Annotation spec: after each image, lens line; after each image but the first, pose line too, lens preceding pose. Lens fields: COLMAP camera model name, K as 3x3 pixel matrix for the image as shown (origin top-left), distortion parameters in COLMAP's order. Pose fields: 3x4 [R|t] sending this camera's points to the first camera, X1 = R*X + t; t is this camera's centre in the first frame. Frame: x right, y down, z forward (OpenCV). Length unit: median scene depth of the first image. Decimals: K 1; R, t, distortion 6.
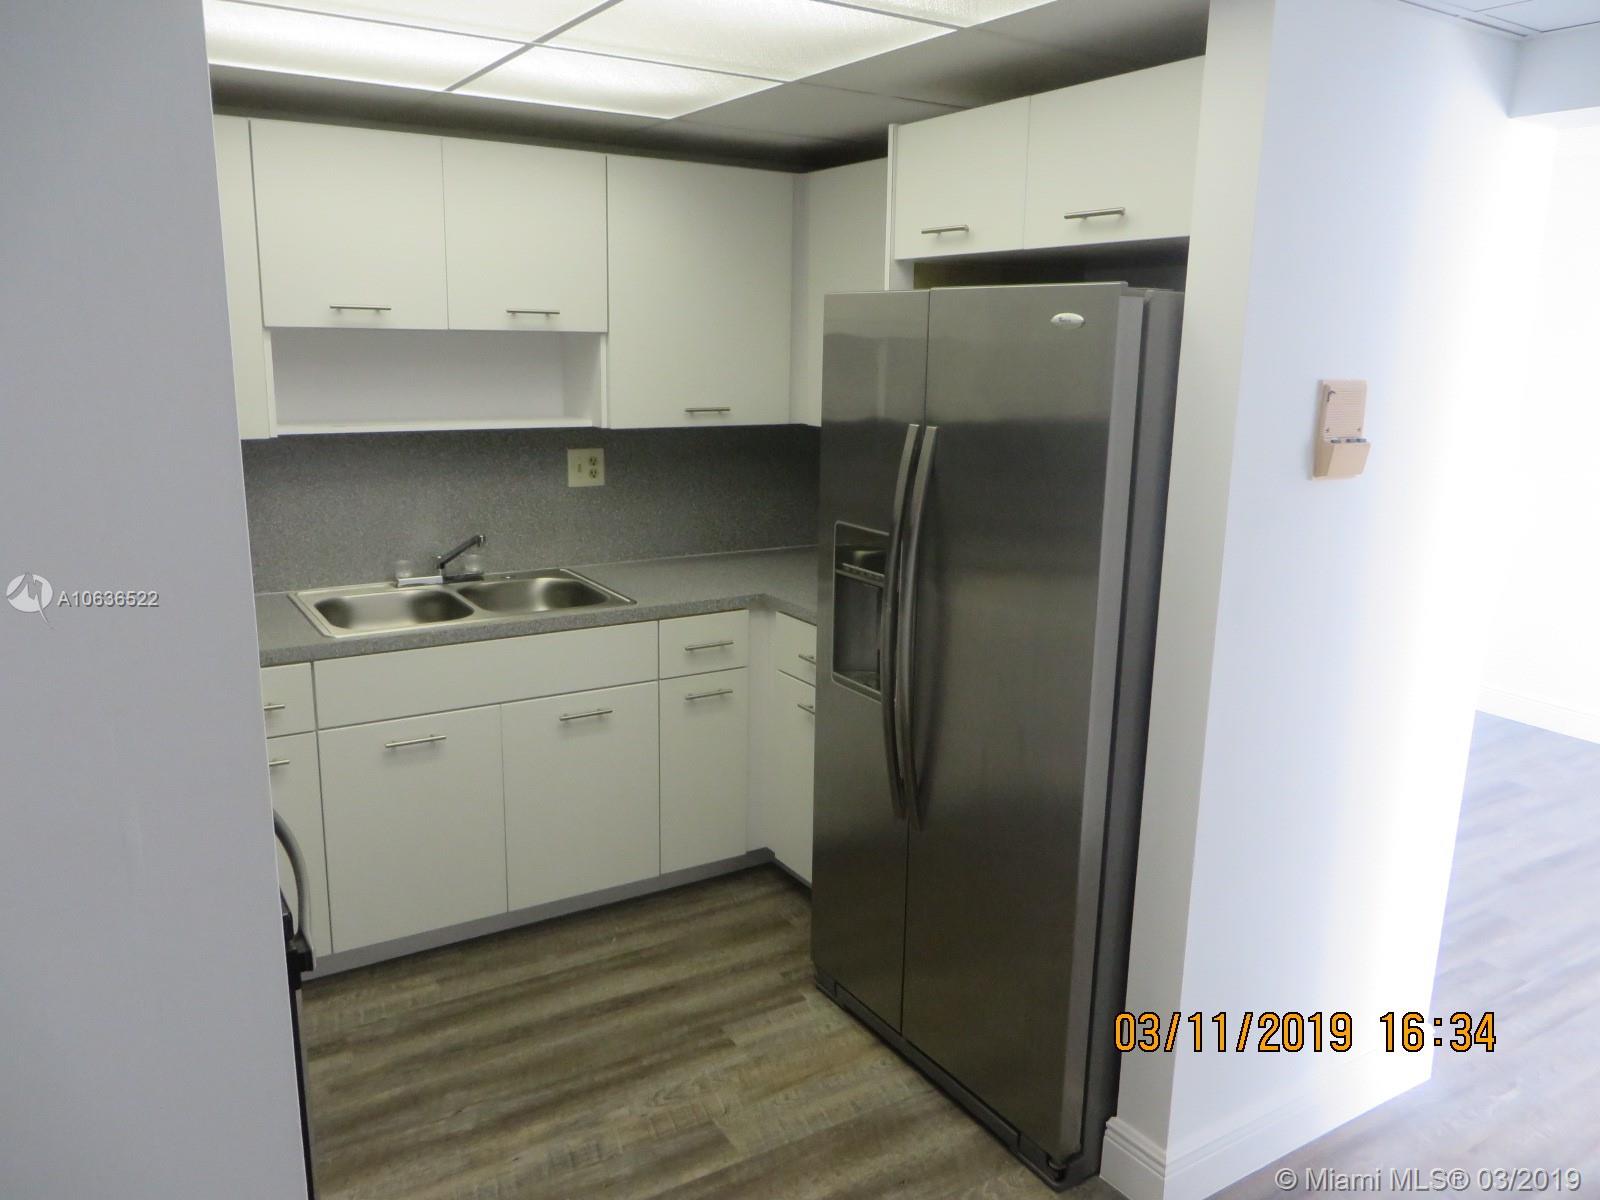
lens RADIAL K [[1199.8, 0, 800.0], [0, 1199.8, 600.0], [0, 0, 1]] dist [-0.005280, -0.004002]
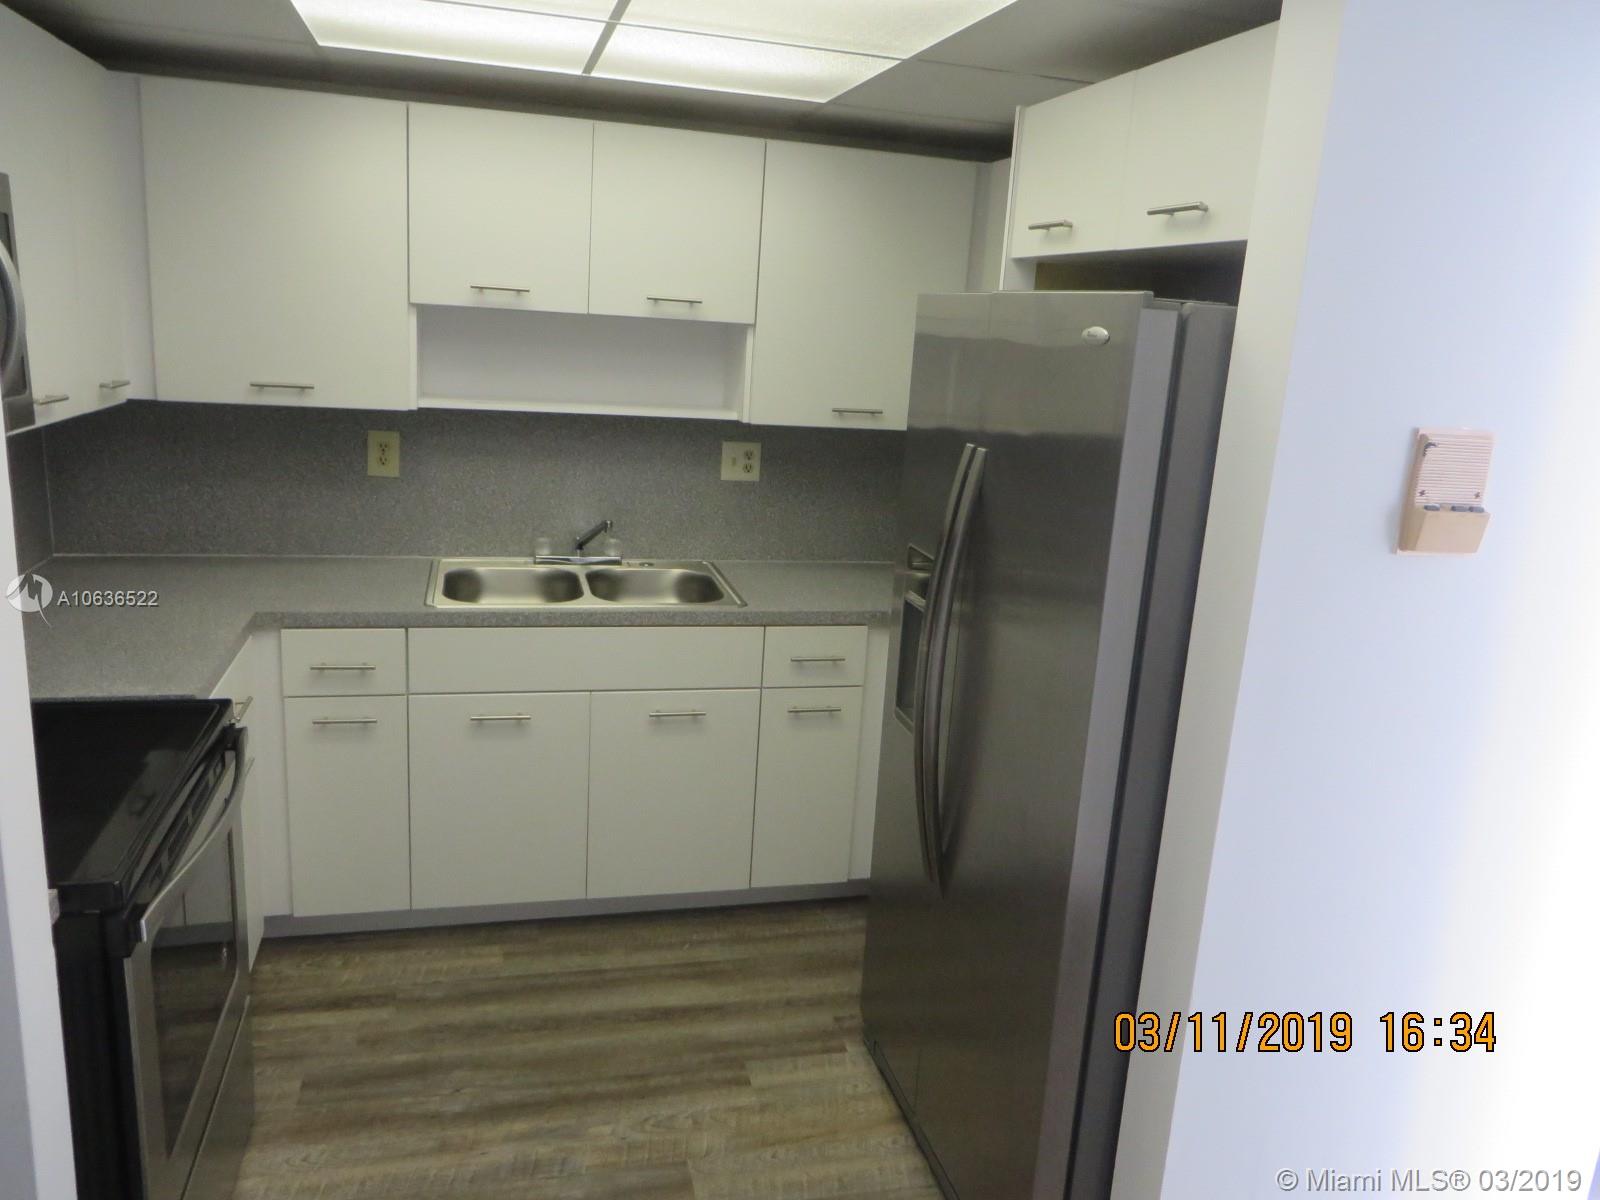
lens RADIAL K [[1199.8, 0, 800.0], [0, 1199.8, 600.0], [0, 0, 1]] dist [-0.005280, -0.004002]
pose [[0.953296, 0.111960, -0.280521, 0.195732], [-0.110491, 0.993653, 0.021099, -0.030632], [0.281102, 0.010881, 0.959616, 0.097048]]
